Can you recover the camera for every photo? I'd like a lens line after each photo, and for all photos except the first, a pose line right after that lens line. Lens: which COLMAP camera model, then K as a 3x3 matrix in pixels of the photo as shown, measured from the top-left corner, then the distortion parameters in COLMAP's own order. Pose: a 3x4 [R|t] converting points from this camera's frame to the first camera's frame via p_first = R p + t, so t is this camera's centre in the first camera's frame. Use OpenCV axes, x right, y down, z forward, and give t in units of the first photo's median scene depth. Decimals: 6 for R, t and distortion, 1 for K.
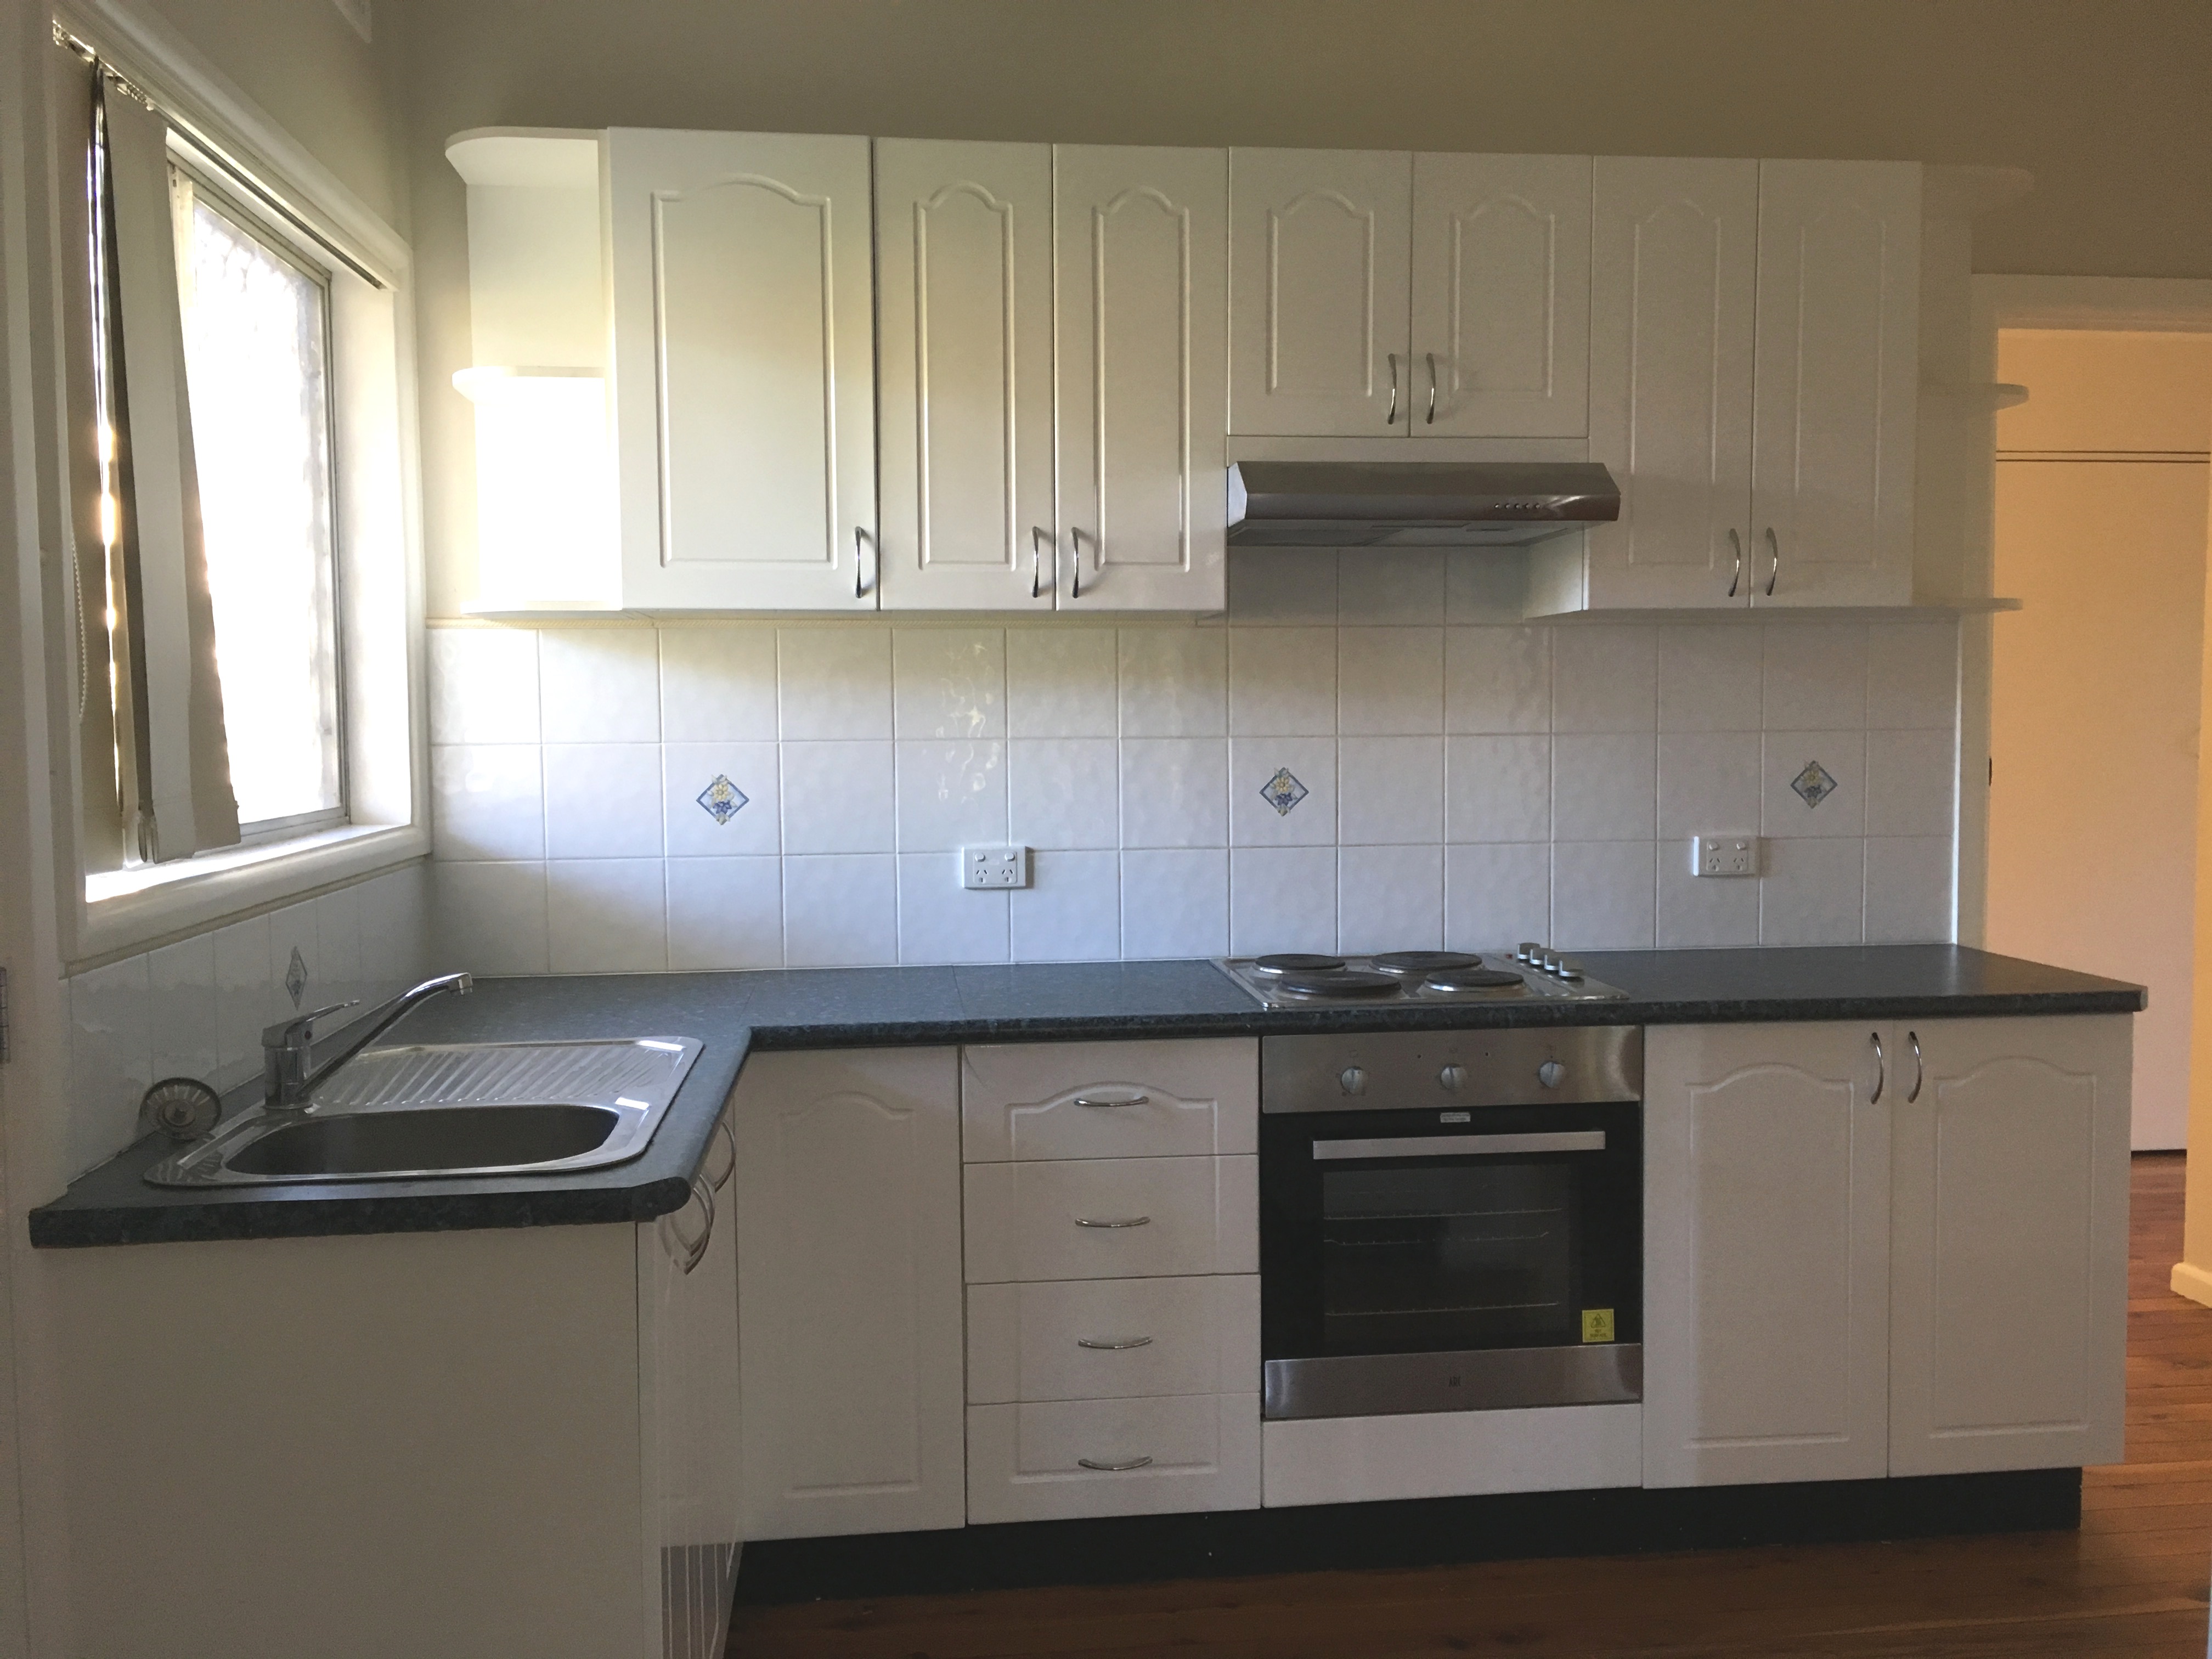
lens RADIAL K [[1912.9, 0, 1105.0], [0, 1912.9, 838.7], [0, 0, 1]] dist [0.071557, -0.002780]
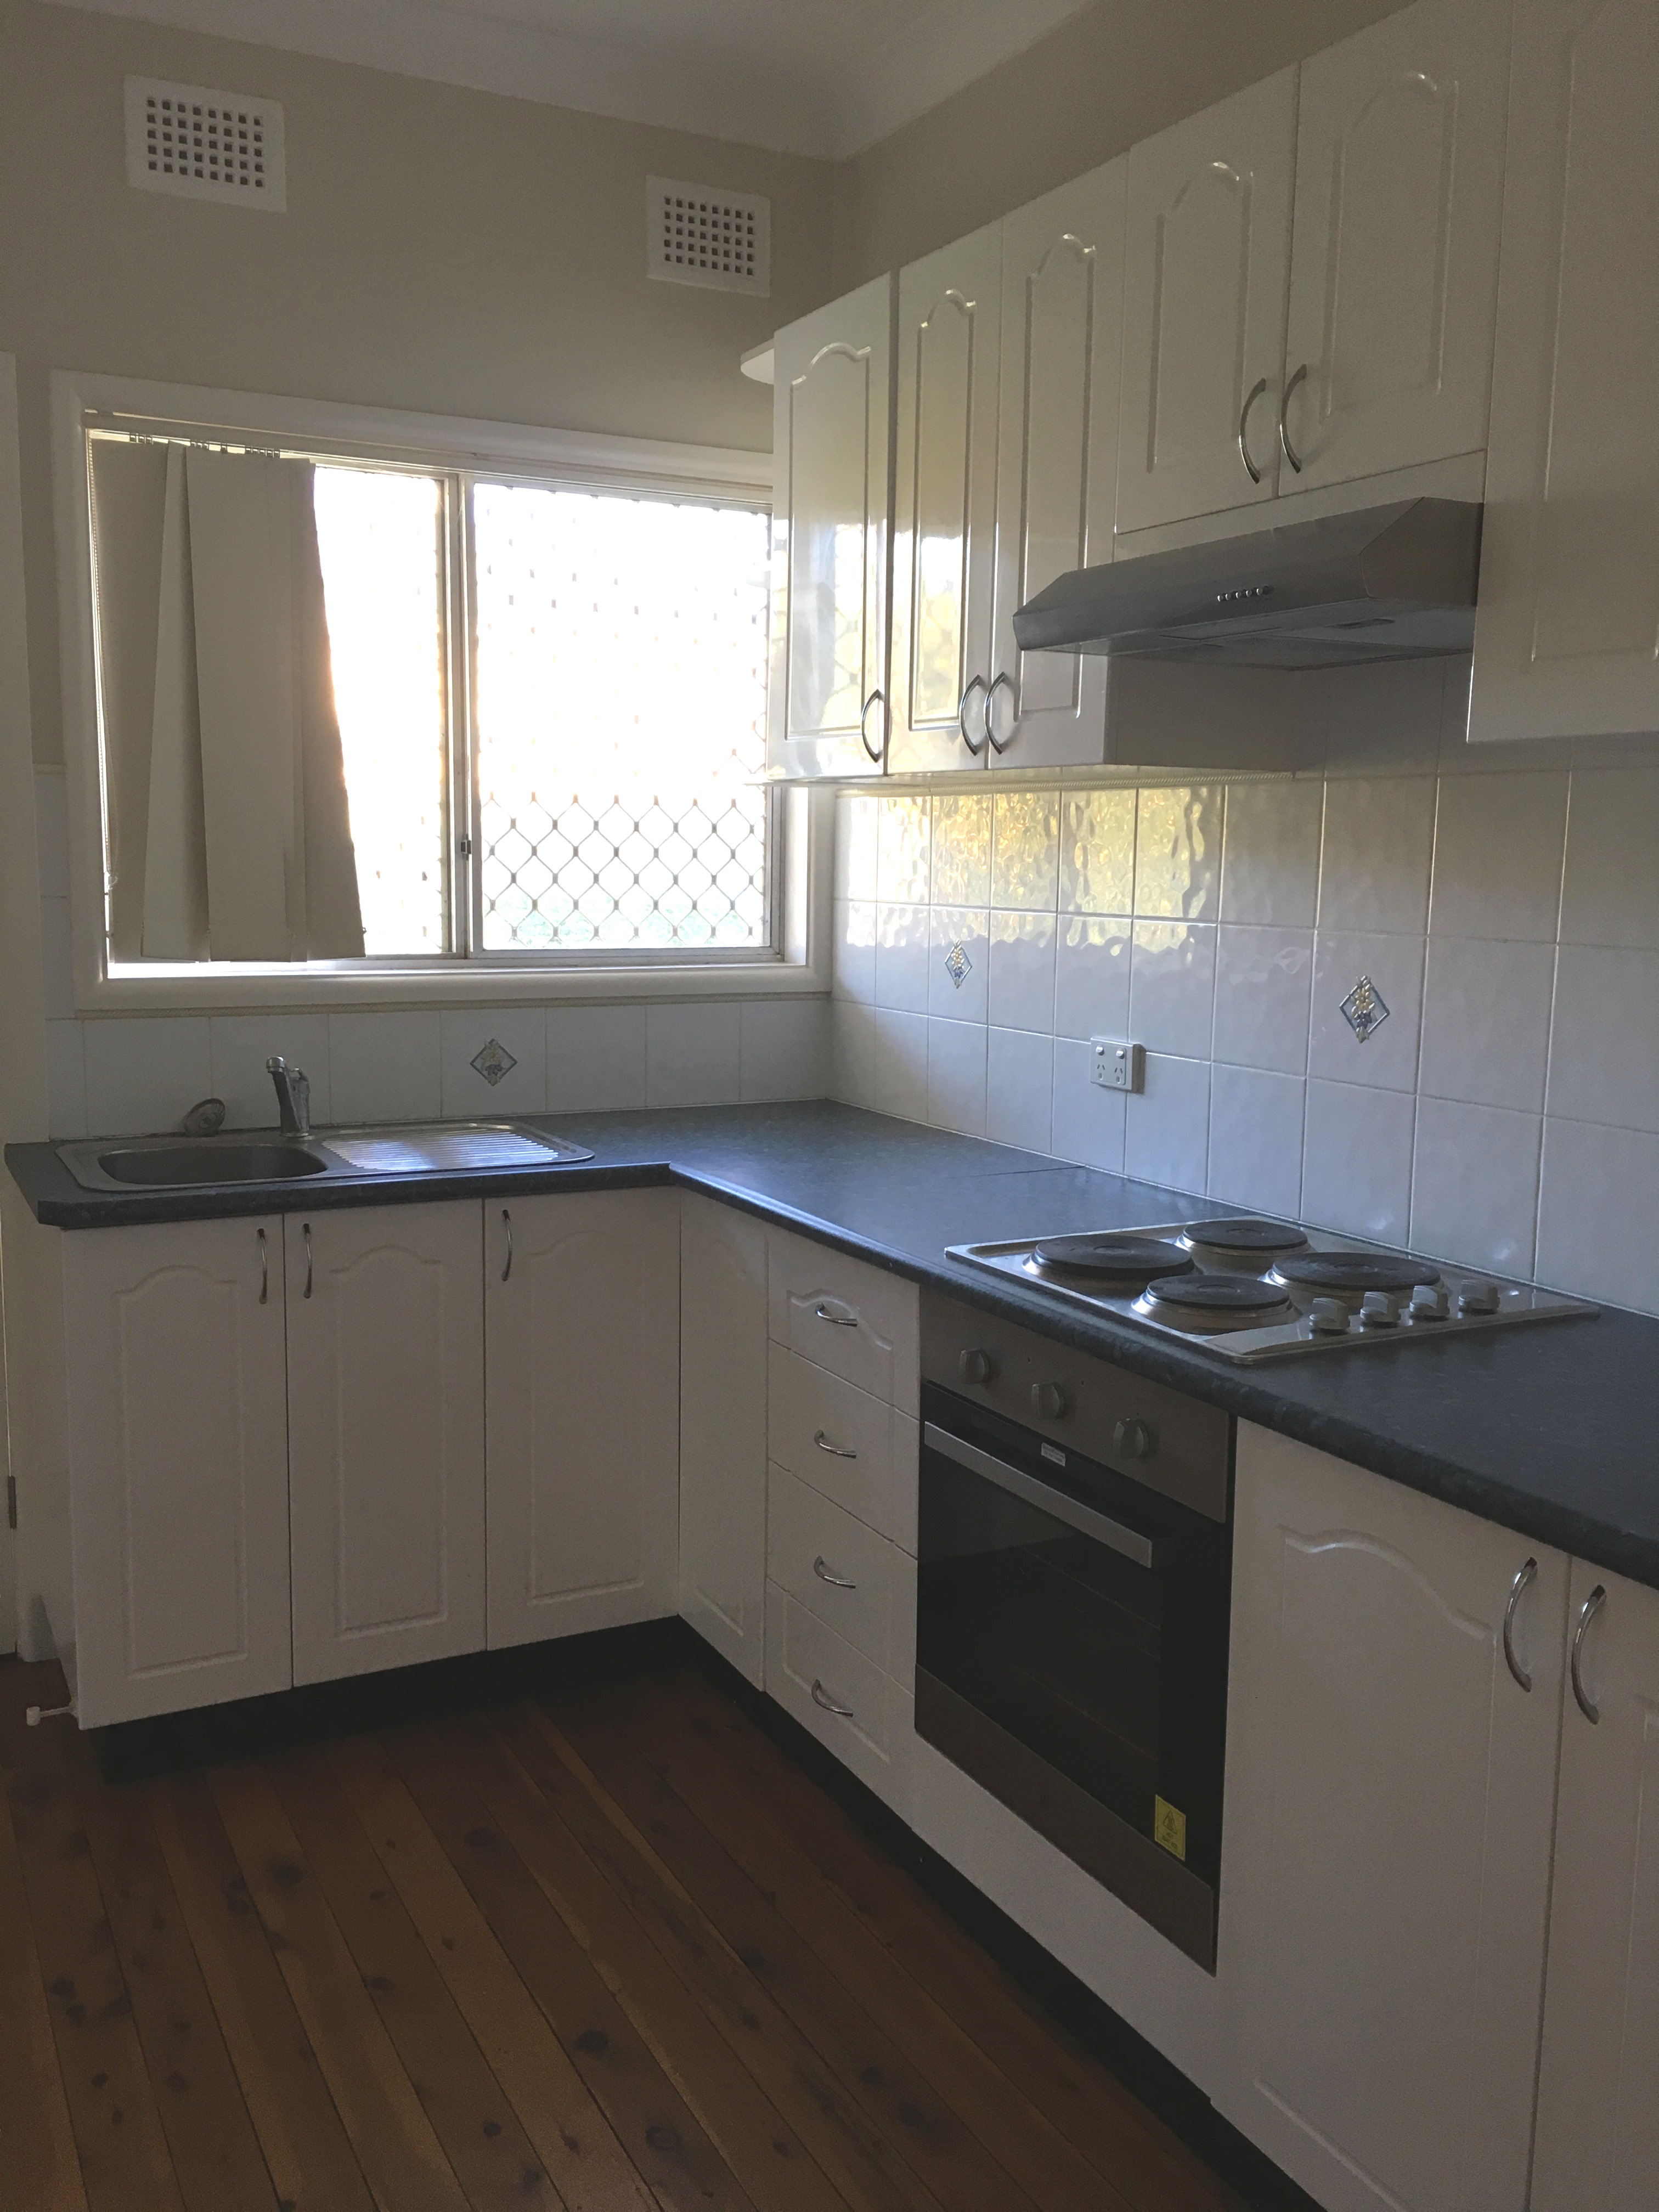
lens RADIAL K [[1912.9, 0, 829.5], [0, 1912.9, 1106.0], [0, 0, 1]] dist [0.071557, -0.002780]
pose [[0.352615, 0.138708, -0.925431, 0.780613], [-0.080055, 0.989799, 0.117852, -0.064780], [0.932338, 0.032529, 0.360122, 0.620770]]
